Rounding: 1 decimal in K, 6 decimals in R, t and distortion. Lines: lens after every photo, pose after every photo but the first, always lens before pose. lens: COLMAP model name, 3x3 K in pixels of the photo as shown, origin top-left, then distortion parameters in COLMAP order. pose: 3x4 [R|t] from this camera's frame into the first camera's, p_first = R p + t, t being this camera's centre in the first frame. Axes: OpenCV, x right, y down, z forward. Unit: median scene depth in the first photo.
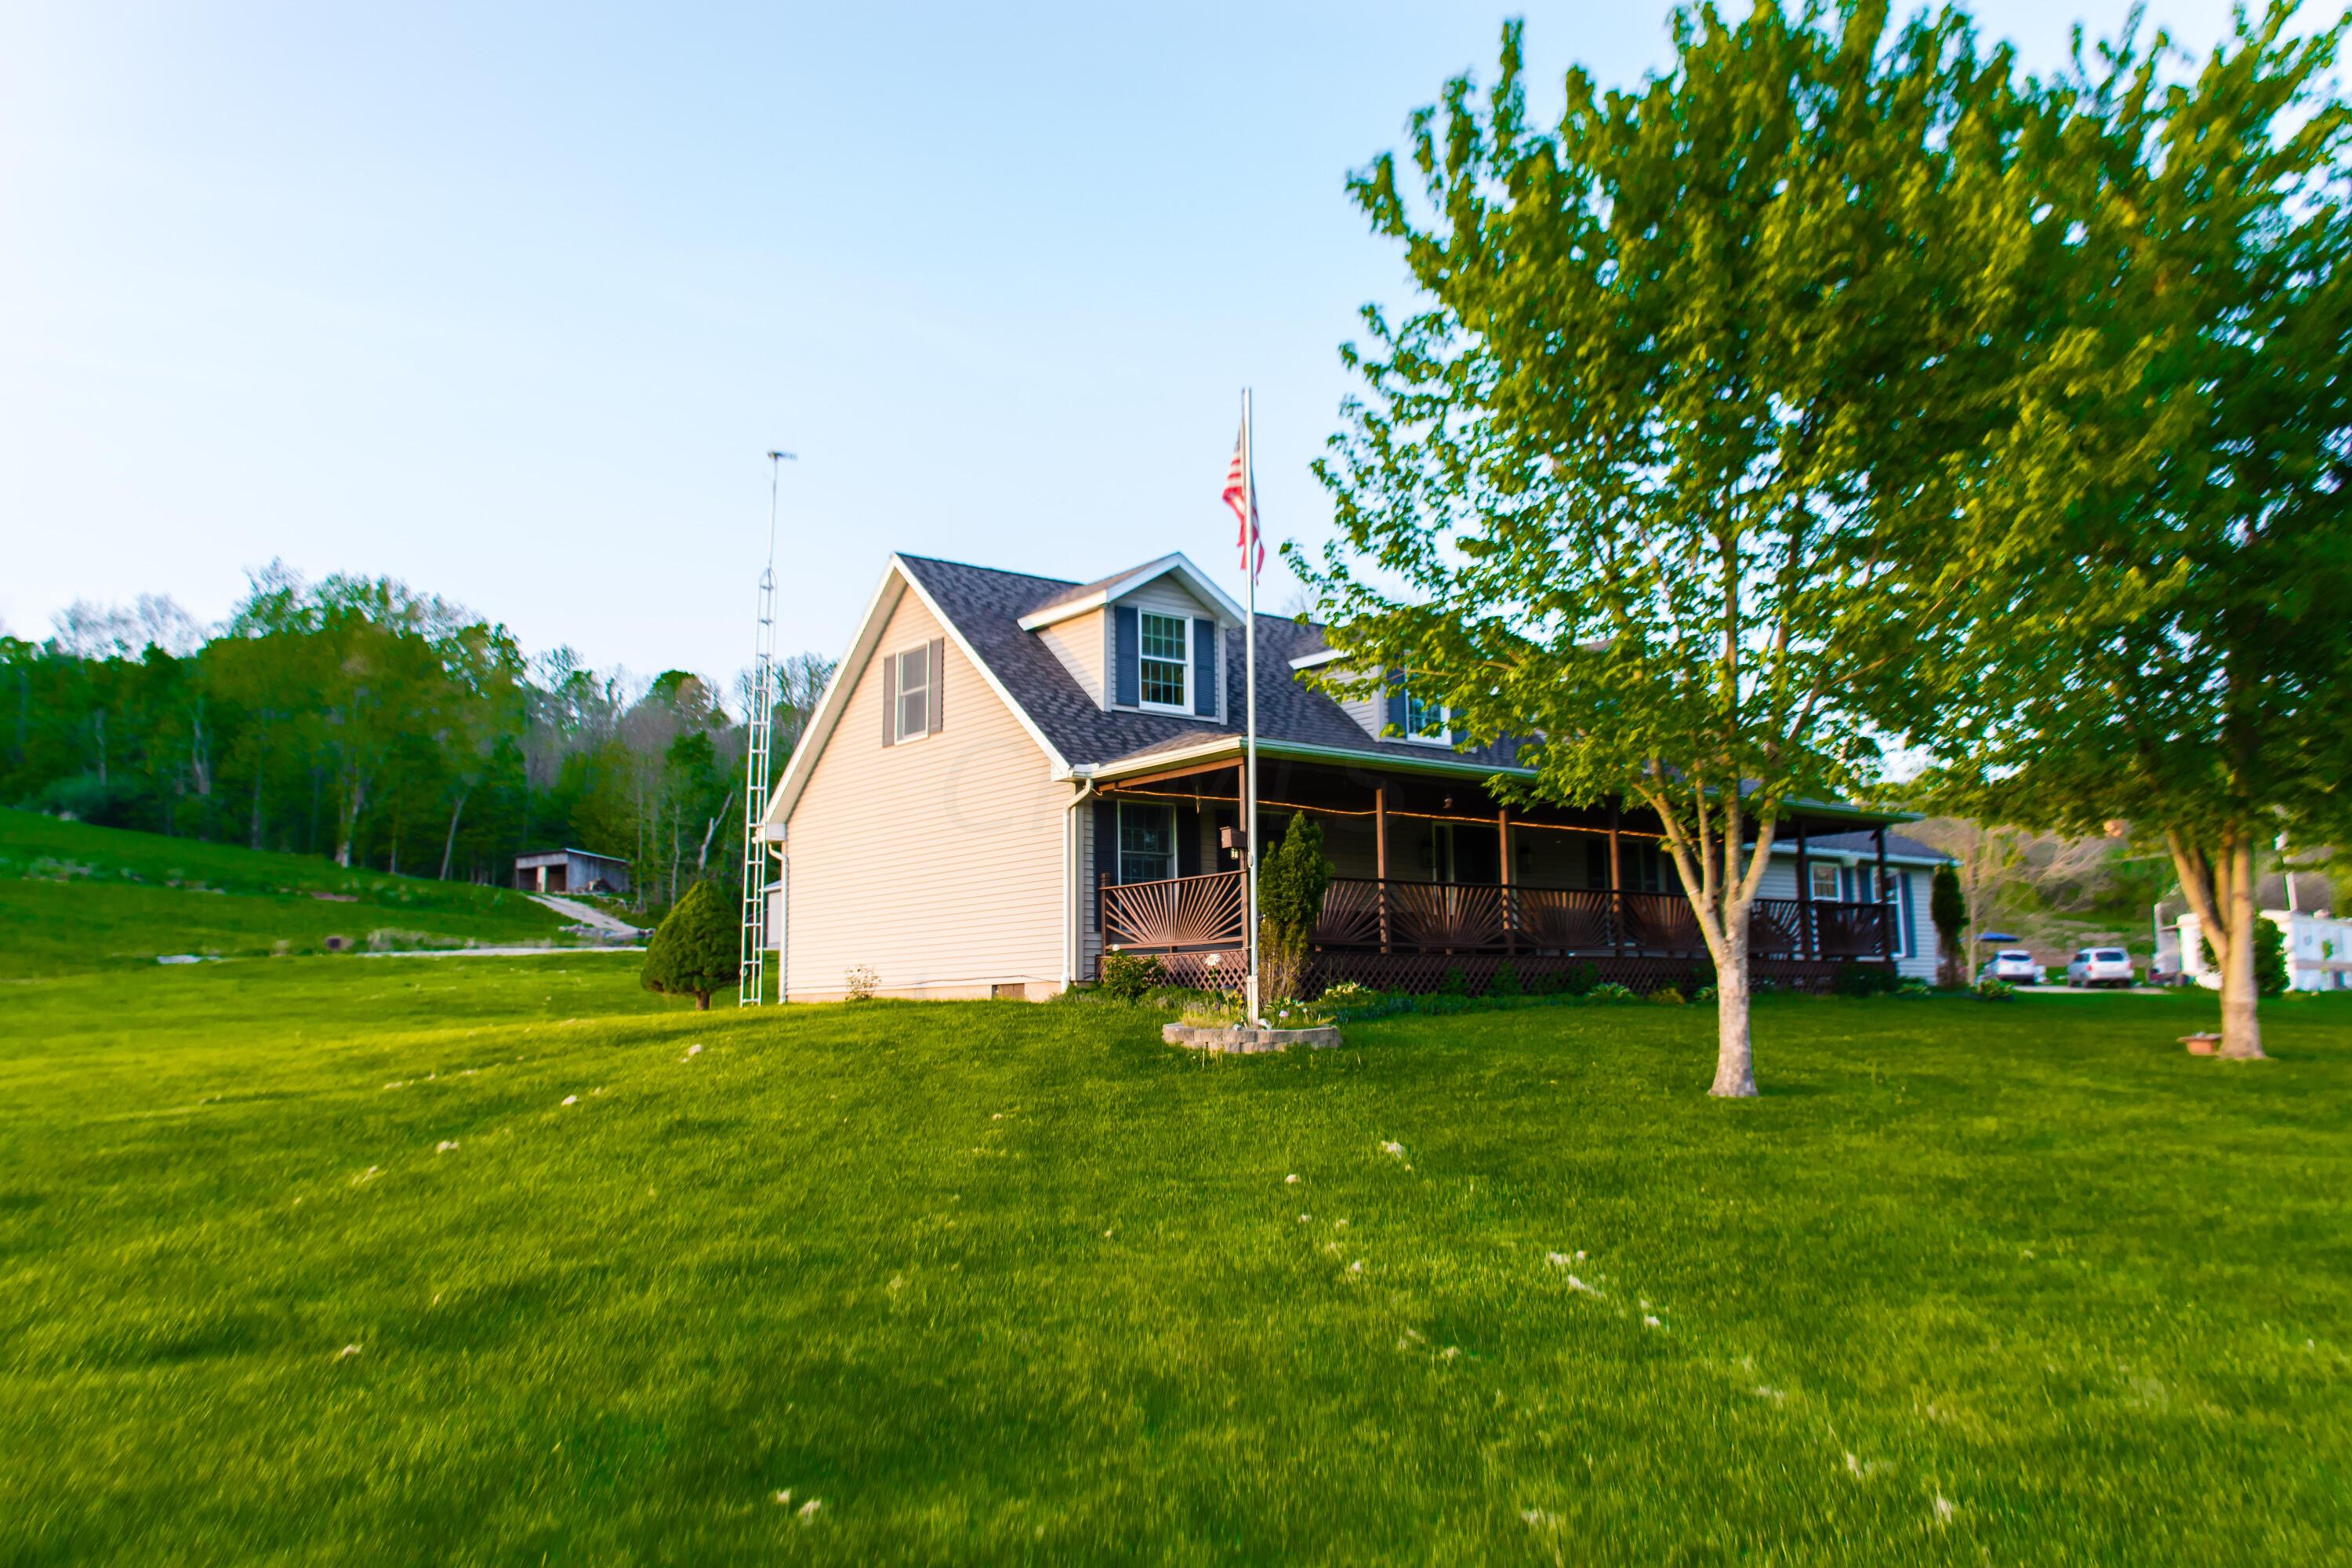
lens RADIAL K [[1816.5, 0, 1181.9], [0, 1816.5, 747.0], [0, 0, 1]] dist [0.003015, 0.003671]
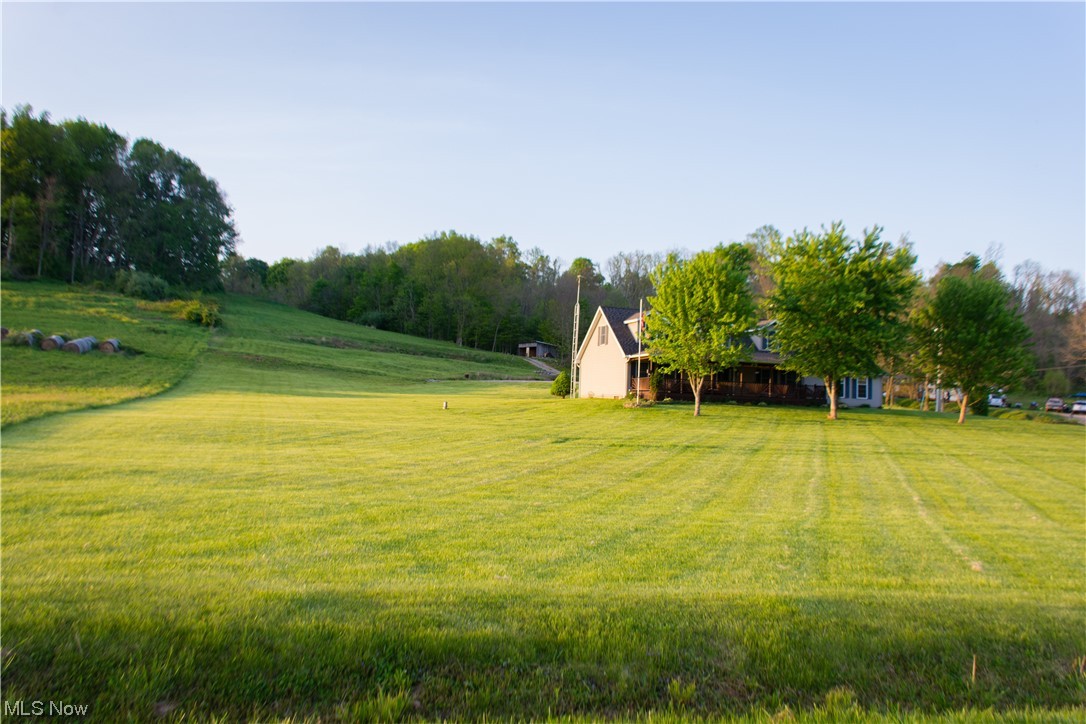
lens RADIAL K [[951.0, 0, 543.0], [0, 951.0, 362.0], [0, 0, 1]] dist [-0.002167, -0.000742]
pose [[0.948933, 0.031682, -0.313884, 0.108076], [-0.002603, 0.995697, 0.092630, -0.042136], [0.315468, -0.087082, 0.944932, -0.314565]]
